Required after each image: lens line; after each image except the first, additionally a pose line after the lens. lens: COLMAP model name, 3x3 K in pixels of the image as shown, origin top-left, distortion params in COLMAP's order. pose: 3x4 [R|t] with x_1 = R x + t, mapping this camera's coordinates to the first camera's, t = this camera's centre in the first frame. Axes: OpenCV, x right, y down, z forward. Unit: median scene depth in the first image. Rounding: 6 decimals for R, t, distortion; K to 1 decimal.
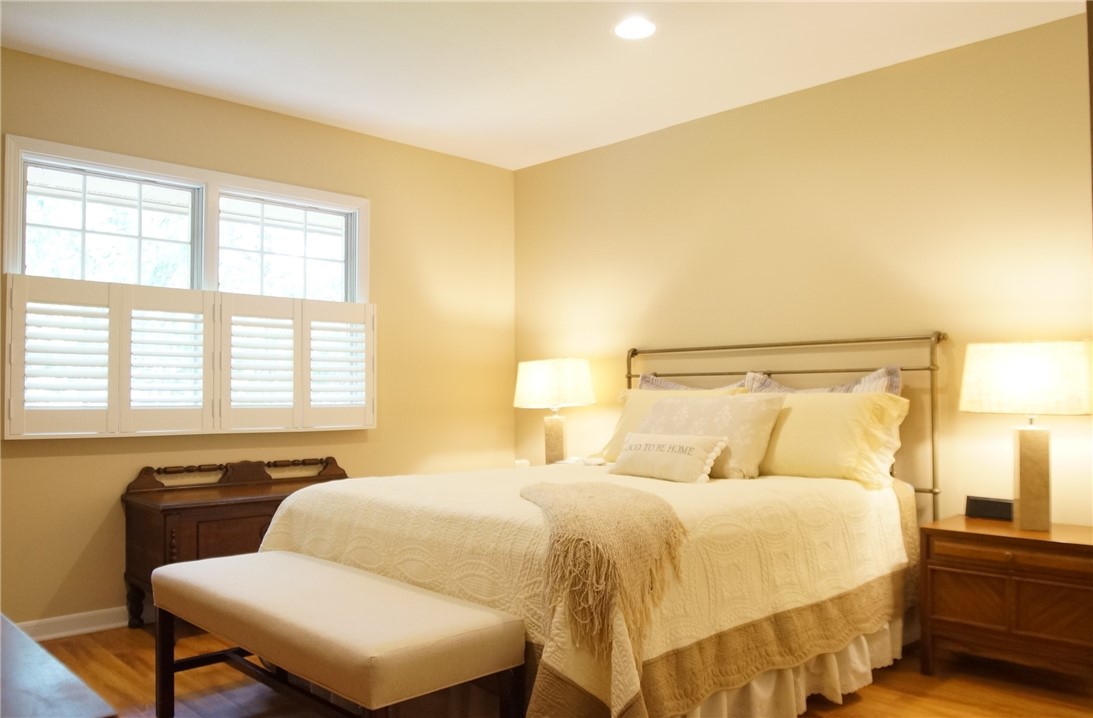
lens RADIAL K [[821.1, 0, 538.8], [0, 821.1, 366.8], [0, 0, 1]] dist [-0.037154, -0.004056]
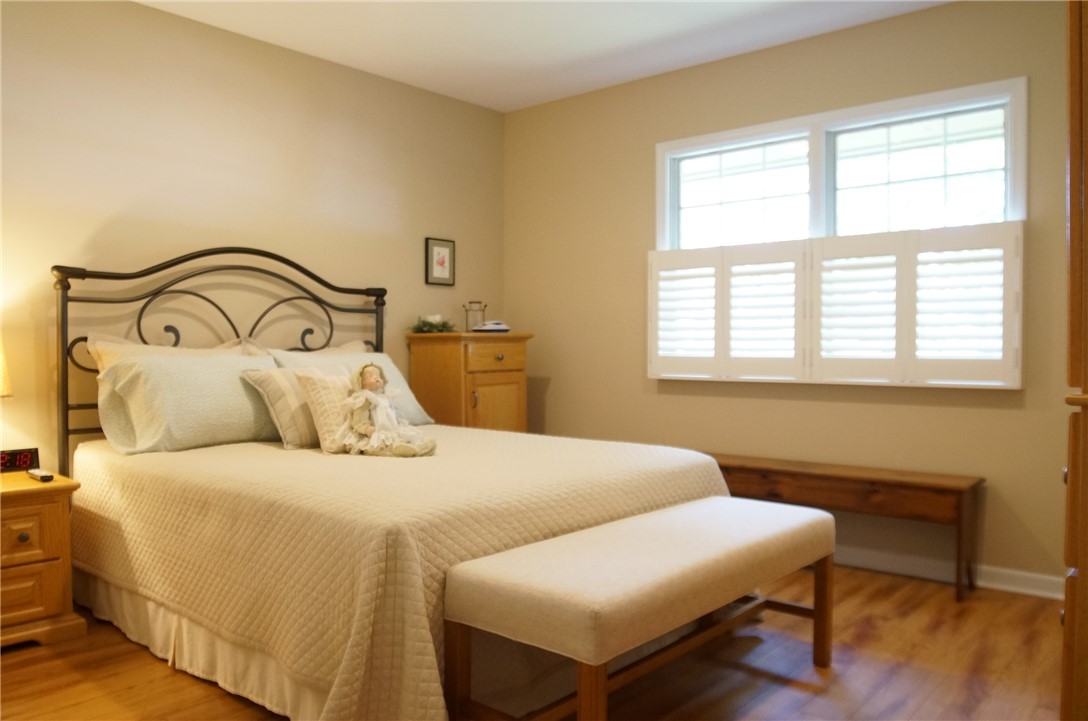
lens RADIAL K [[888.8, 0, 541.7], [0, 888.8, 356.7], [0, 0, 1]] dist [-0.006295, -0.005090]
pose [[0.095493, 0.012169, -0.995356, 0.637993], [0.034838, 0.999272, 0.015559, 0.021574], [0.994820, -0.036162, 0.095000, 0.575834]]
